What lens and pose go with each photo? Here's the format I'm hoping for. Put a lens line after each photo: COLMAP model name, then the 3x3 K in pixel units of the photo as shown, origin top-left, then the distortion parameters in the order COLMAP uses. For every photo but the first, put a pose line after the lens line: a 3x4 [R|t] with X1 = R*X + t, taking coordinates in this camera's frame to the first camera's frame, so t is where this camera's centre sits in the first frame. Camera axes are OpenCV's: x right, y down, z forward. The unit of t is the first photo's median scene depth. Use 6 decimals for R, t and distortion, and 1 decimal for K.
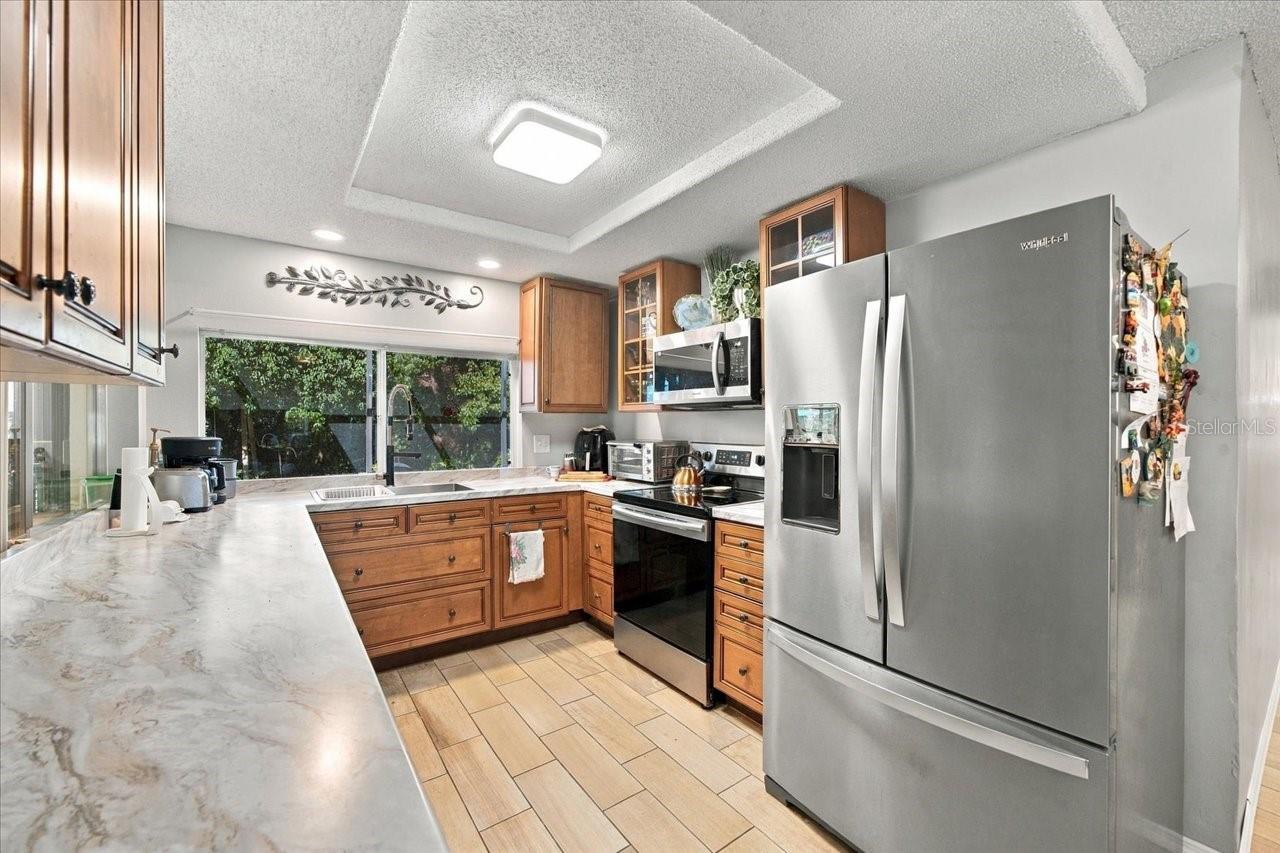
lens RADIAL K [[511.9, 0, 636.1], [0, 511.9, 428.5], [0, 0, 1]] dist [-0.016288, 0.000353]
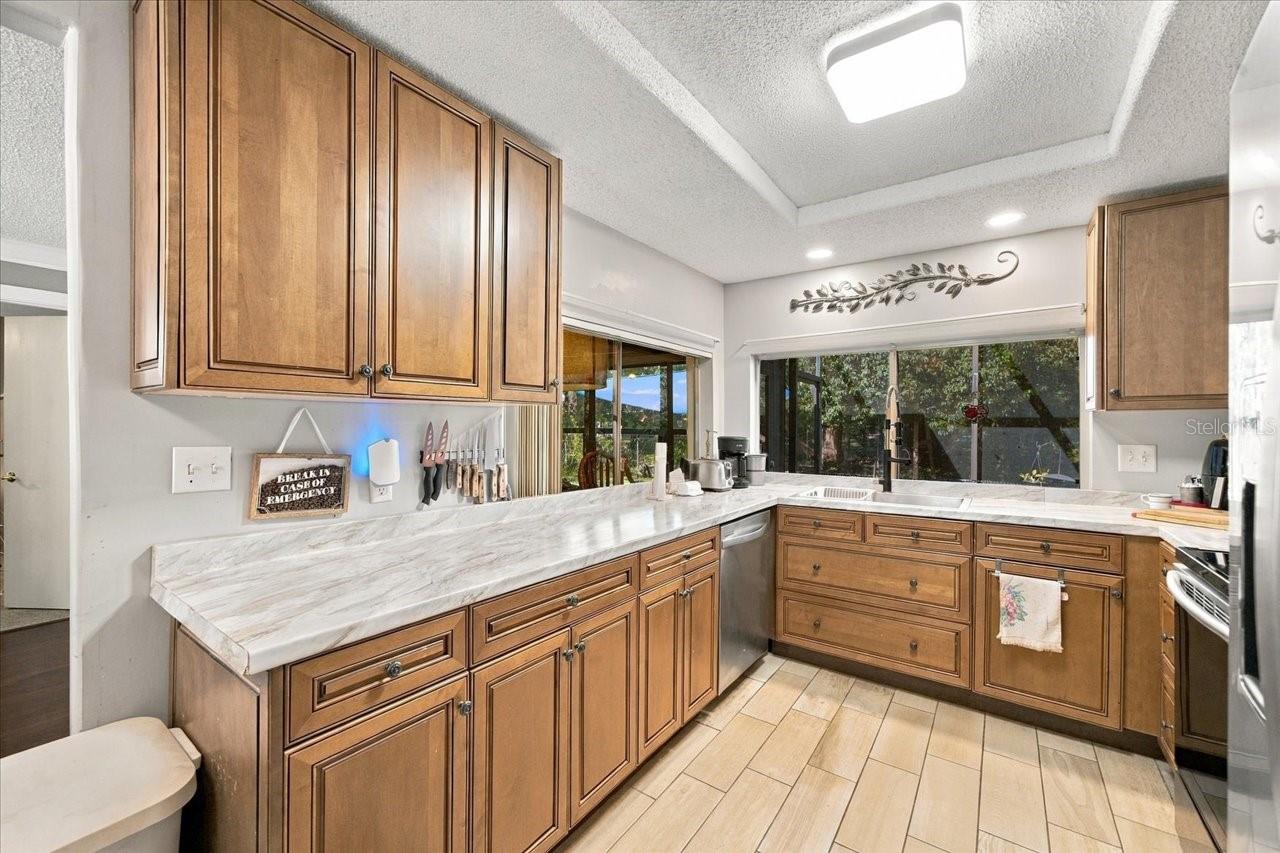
lens RADIAL K [[511.9, 0, 636.1], [0, 511.9, 428.5], [0, 0, 1]] dist [-0.016288, 0.000353]
pose [[0.313218, 0.004050, -0.949673, 0.276341], [-0.010168, 0.999948, 0.000911, -0.002021], [0.949627, 0.009371, 0.313243, 0.249994]]
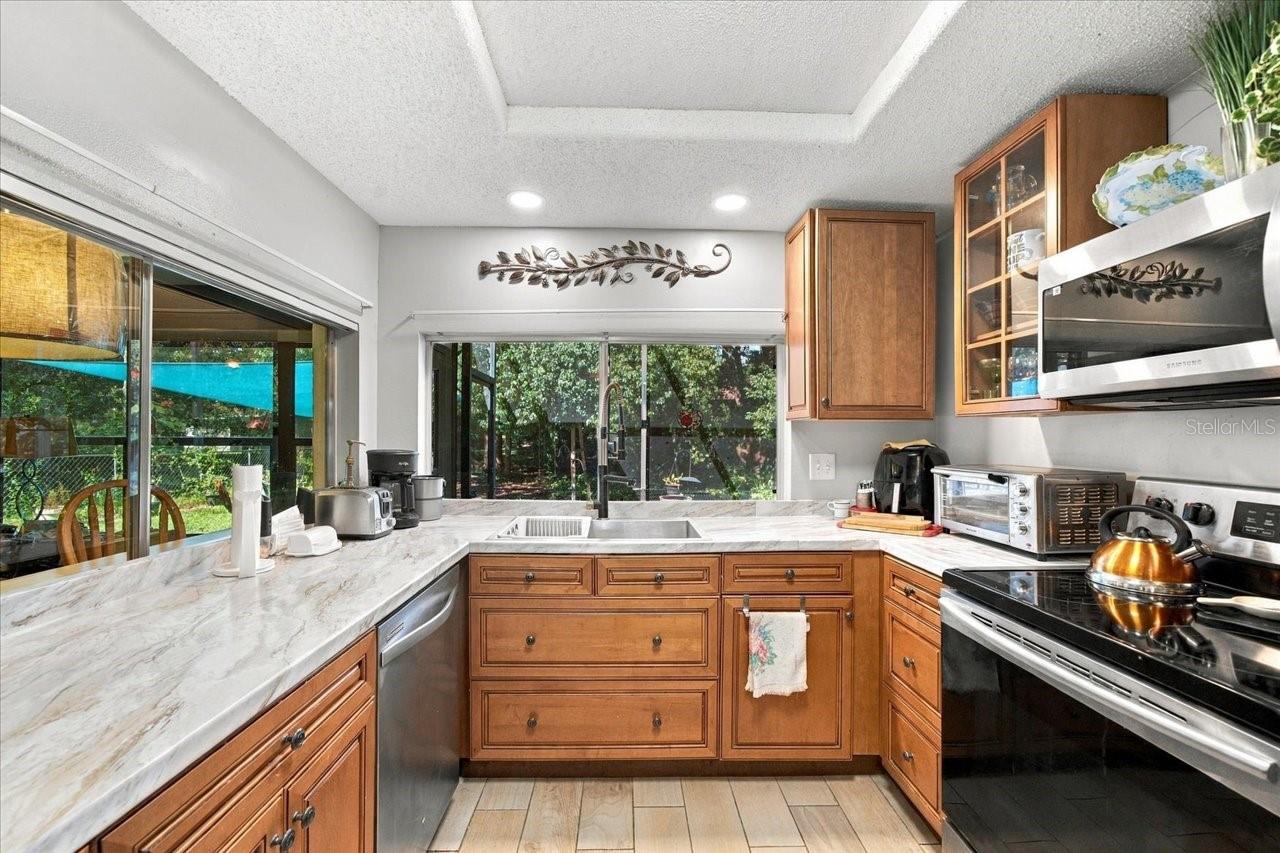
lens RADIAL K [[504.5, 0, 633.9], [0, 504.5, 438.4], [0, 0, 1]] dist [-0.017076, 0.000291]
pose [[0.825509, 0.004962, -0.564368, -0.017637], [-0.007341, 0.999971, -0.001946, -0.004502], [0.564342, 0.005749, 0.825521, 0.396457]]
